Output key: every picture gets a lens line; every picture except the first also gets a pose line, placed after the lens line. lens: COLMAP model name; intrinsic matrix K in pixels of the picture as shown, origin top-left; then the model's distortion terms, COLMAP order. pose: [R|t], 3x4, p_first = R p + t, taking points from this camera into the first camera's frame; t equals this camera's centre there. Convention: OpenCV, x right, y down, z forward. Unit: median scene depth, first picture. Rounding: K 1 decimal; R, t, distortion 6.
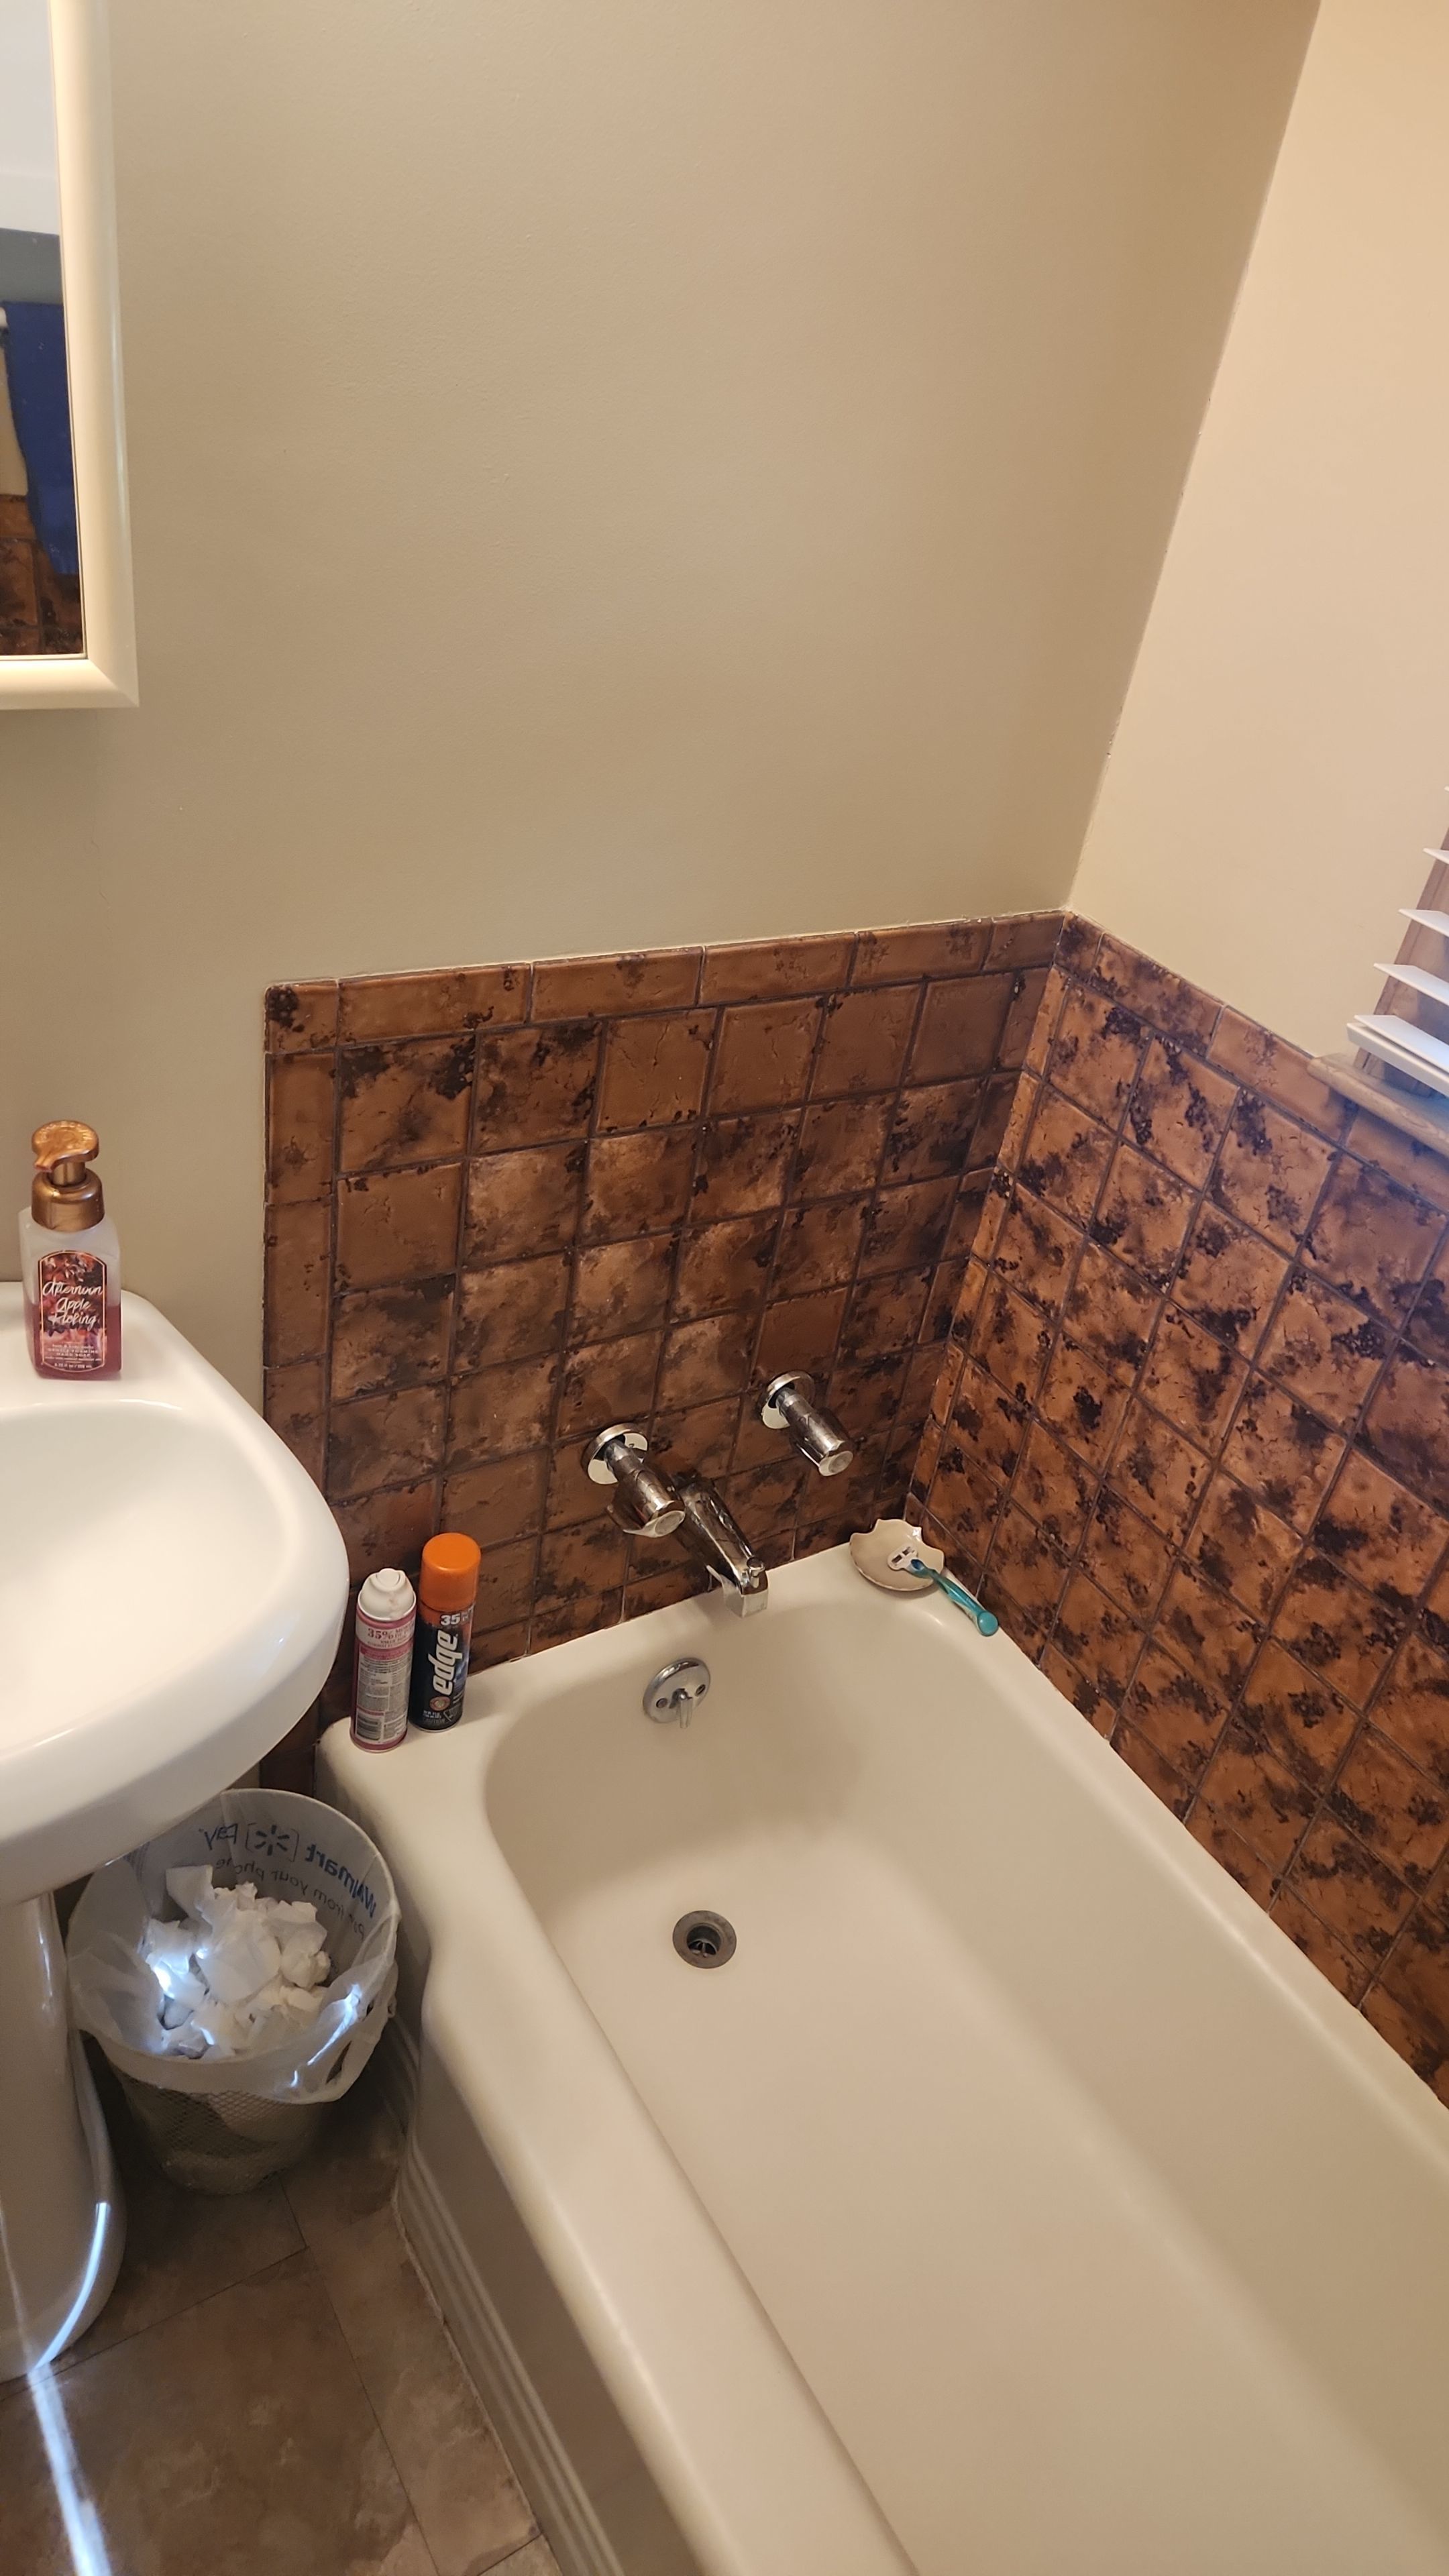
lens RADIAL K [[1710.8, 0, 749.5], [0, 1710.8, 1290.4], [0, 0, 1]] dist [0.073789, -0.070441]
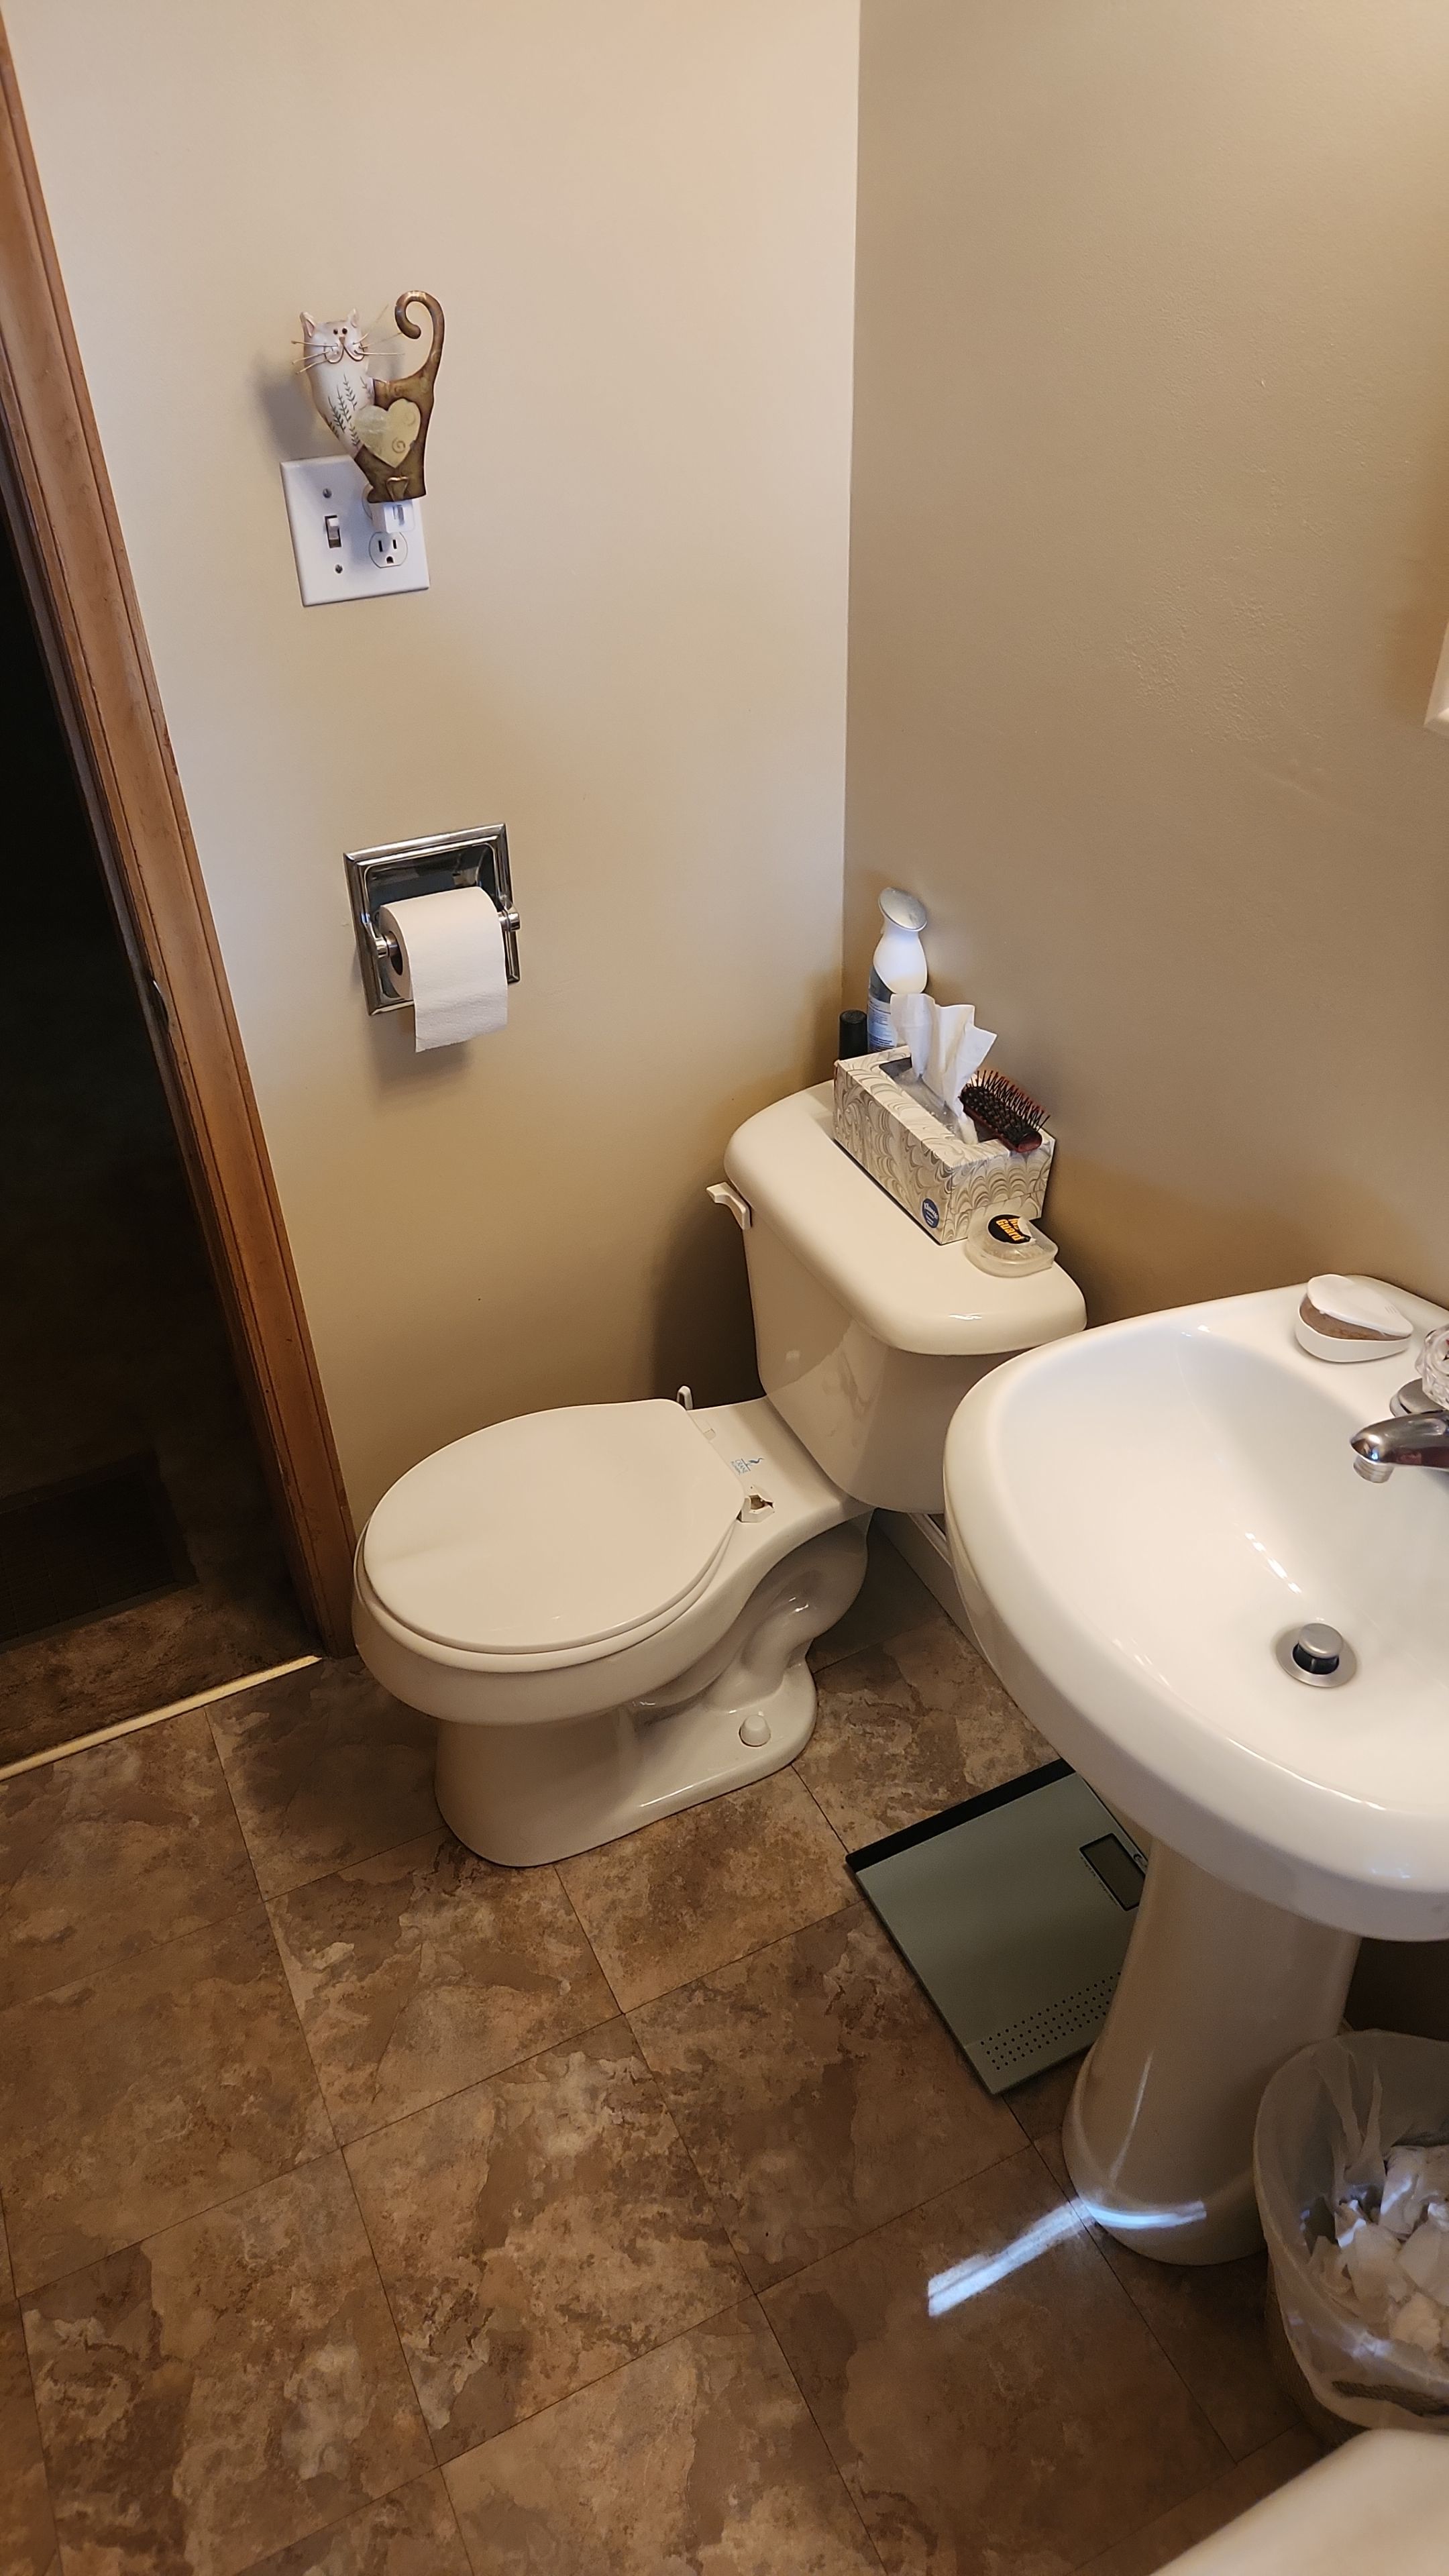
lens RADIAL K [[1710.8, 0, 727.6], [0, 1710.8, 1295.5], [0, 0, 1]] dist [0.073789, -0.070441]
pose [[-0.109383, 0.478625, -0.871180, 0.297632], [-0.552222, 0.699480, 0.453629, -0.167267], [0.826490, 0.530704, 0.187796, 0.267542]]
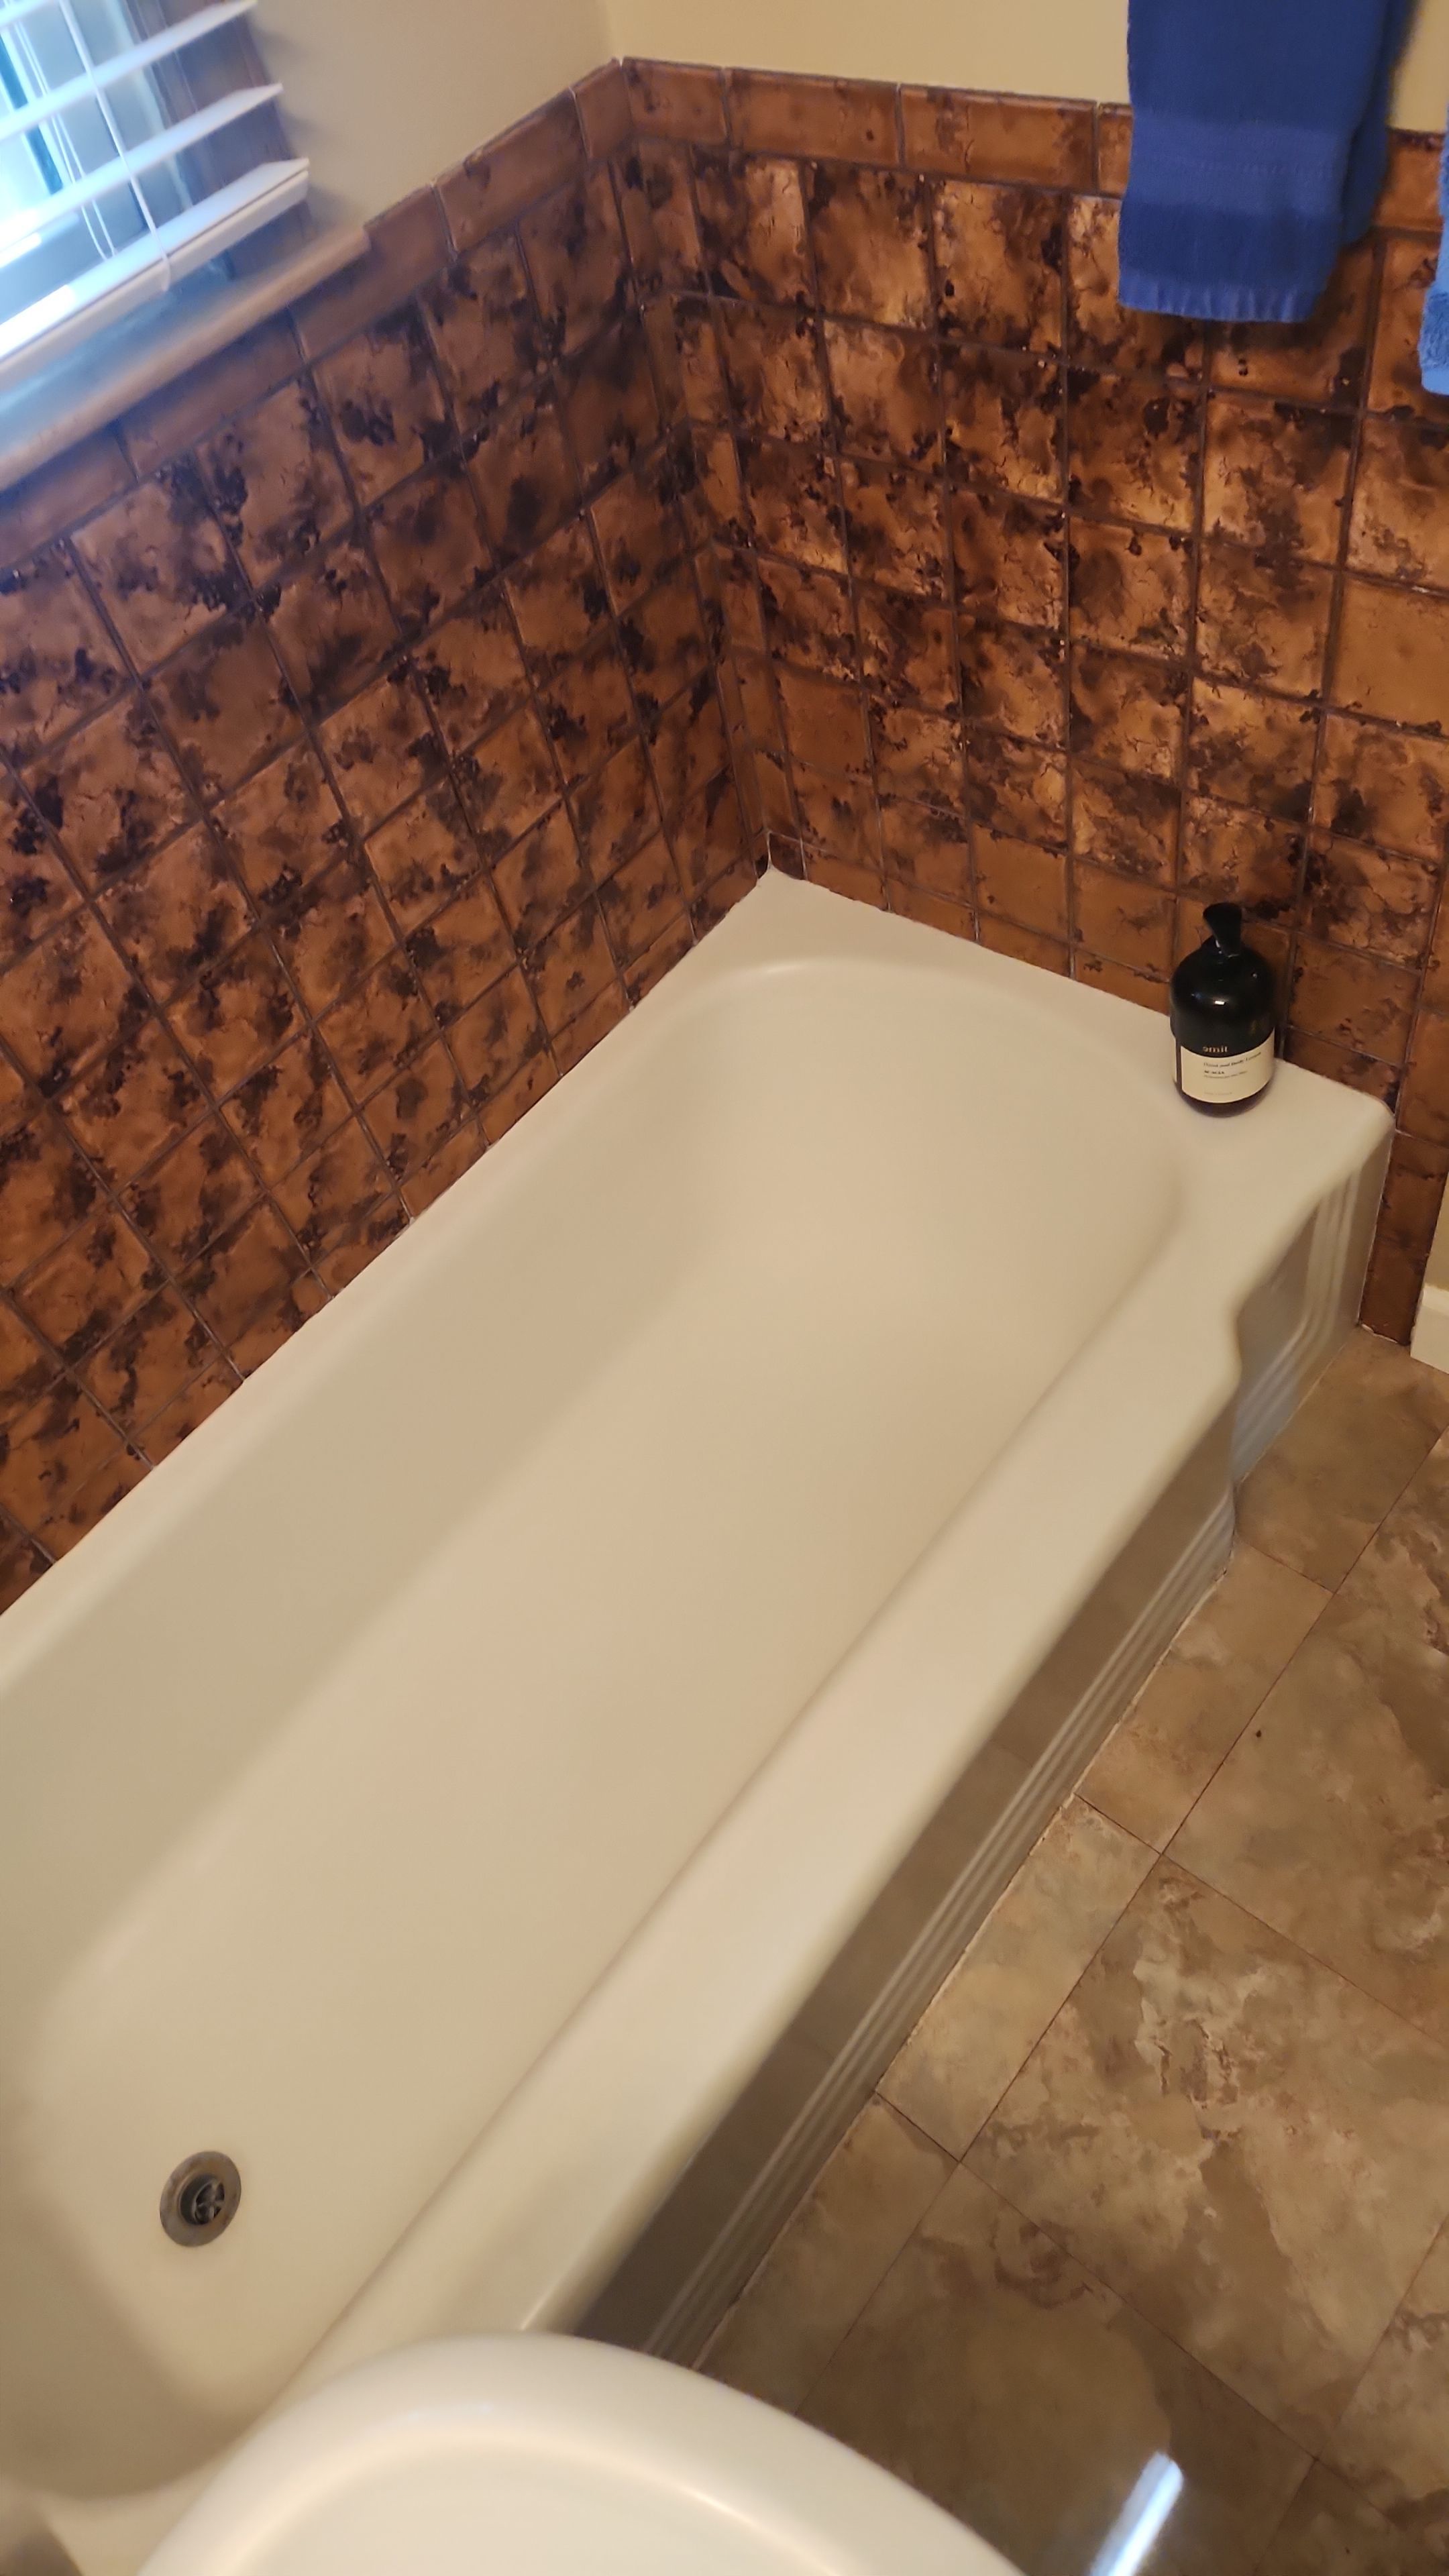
lens RADIAL K [[1710.8, 0, 703.2], [0, 1710.8, 1255.6], [0, 0, 1]] dist [0.073789, -0.070441]
pose [[-0.320996, -0.802122, 0.503549, -0.188114], [0.638327, 0.209540, 0.740697, -0.179947], [-0.699642, 0.559190, 0.444755, 0.321874]]
